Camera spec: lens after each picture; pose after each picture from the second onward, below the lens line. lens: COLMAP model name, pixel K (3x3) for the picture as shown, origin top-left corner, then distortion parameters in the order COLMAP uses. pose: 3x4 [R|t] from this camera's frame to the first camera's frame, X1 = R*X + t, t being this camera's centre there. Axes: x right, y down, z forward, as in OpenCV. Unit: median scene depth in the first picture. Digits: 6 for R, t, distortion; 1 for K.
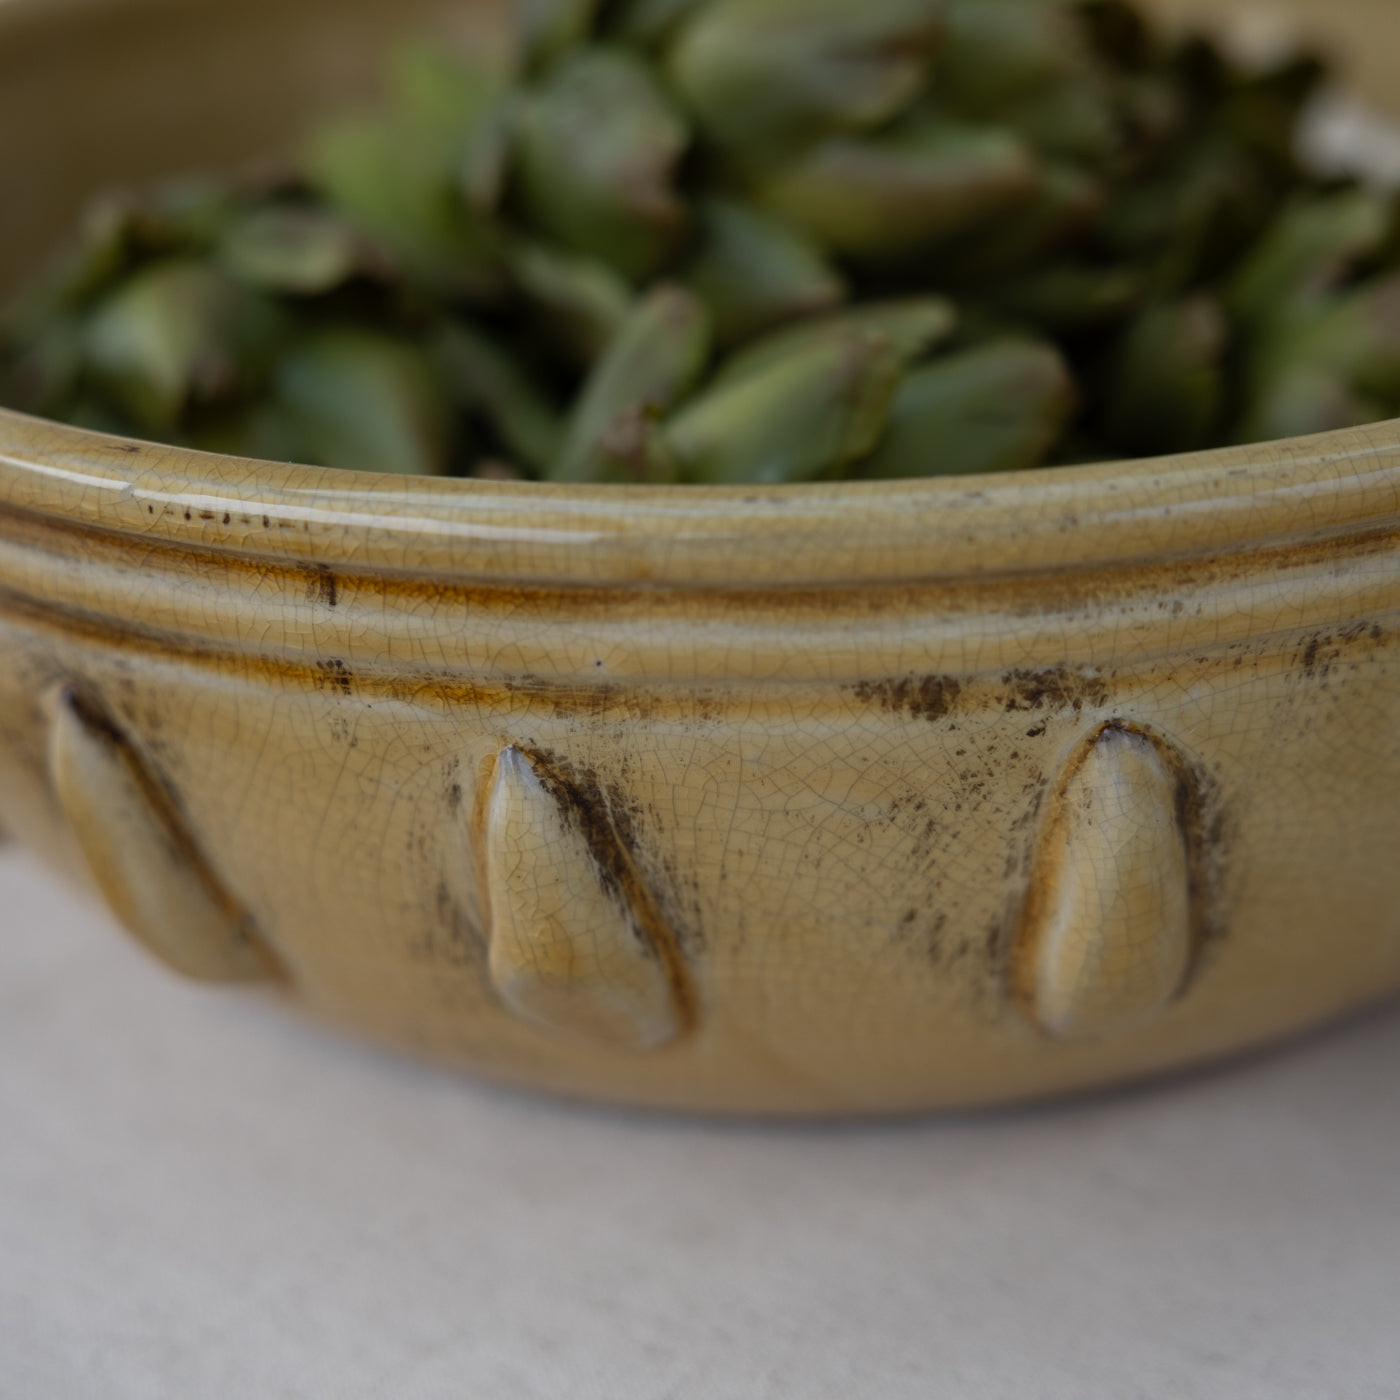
lens RADIAL K [[3900.1, 0, 698.3], [0, 3900.1, 747.4], [0, 0, 1]] dist [0.063985, 2.306735]
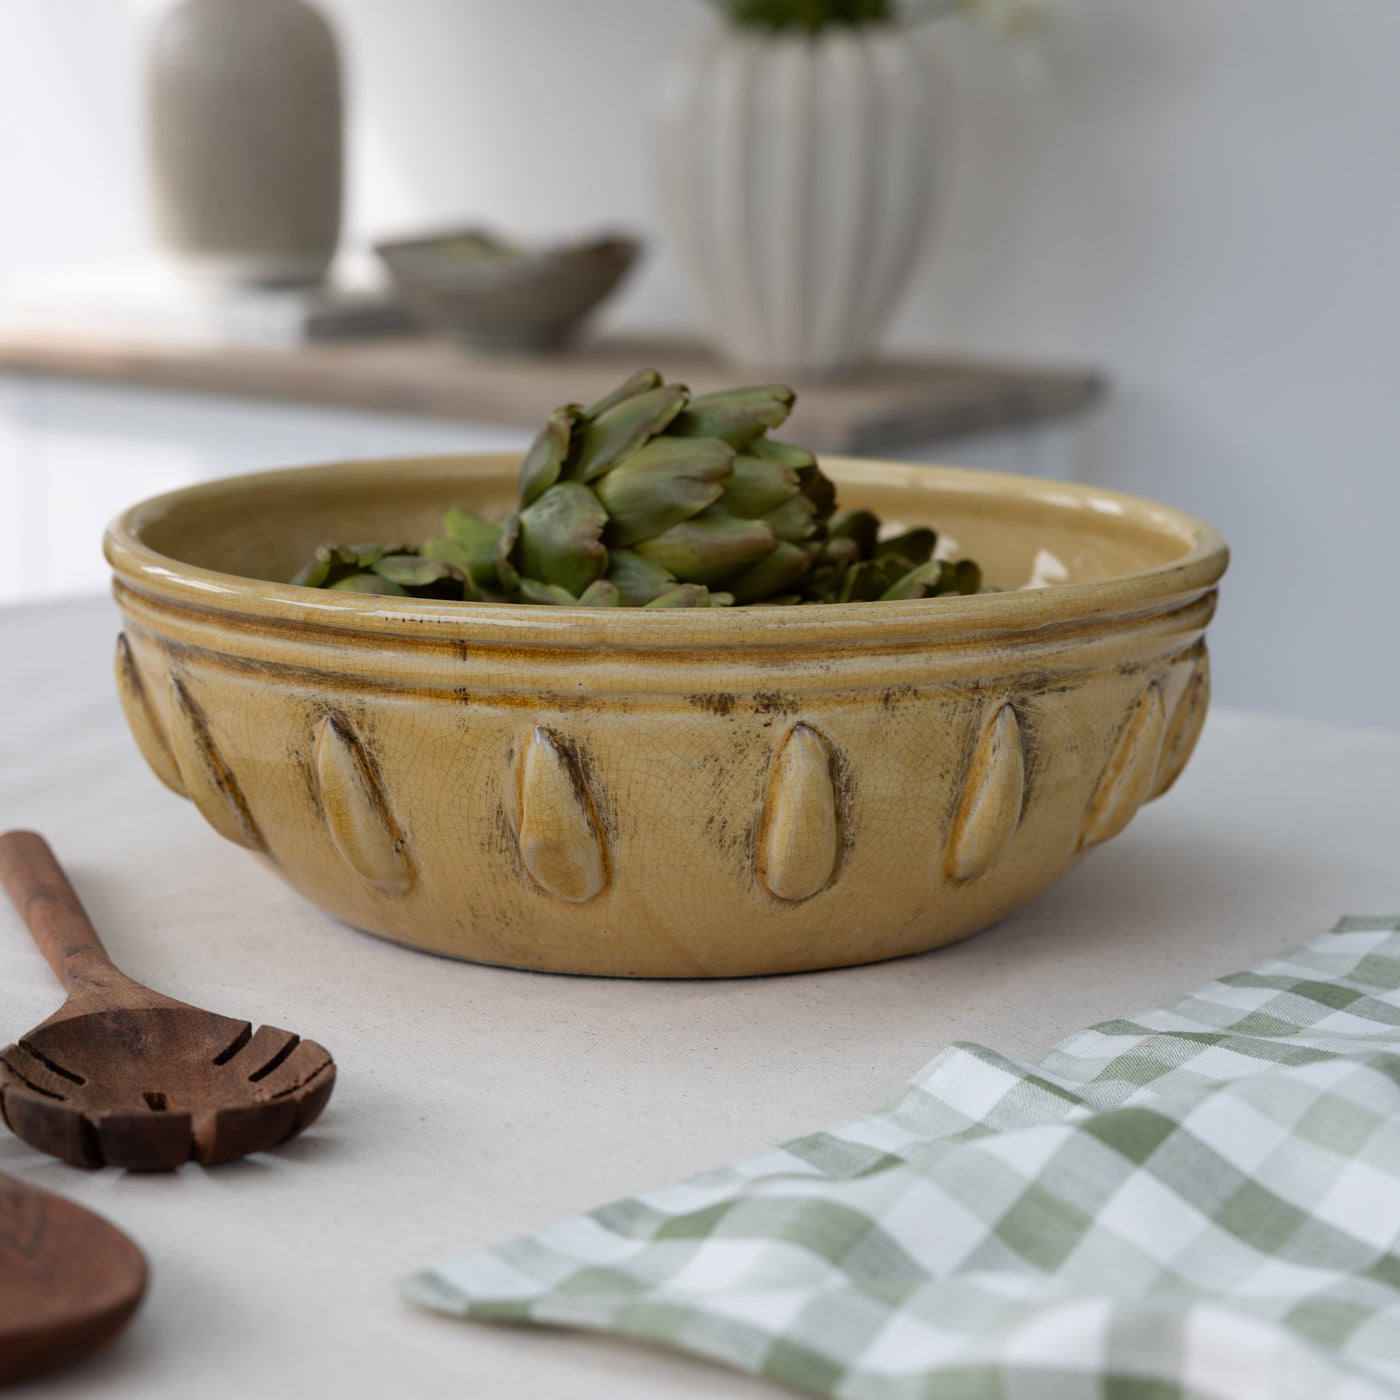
lens RADIAL K [[3900.1, 0, 698.3], [0, 3900.1, 747.4], [0, 0, 1]] dist [0.063985, 2.306735]
pose [[0.998274, 0.031677, 0.049447, -0.066905], [-0.021628, 0.981174, -0.191910, 0.445638], [-0.054595, 0.190509, 0.980166, -1.236964]]
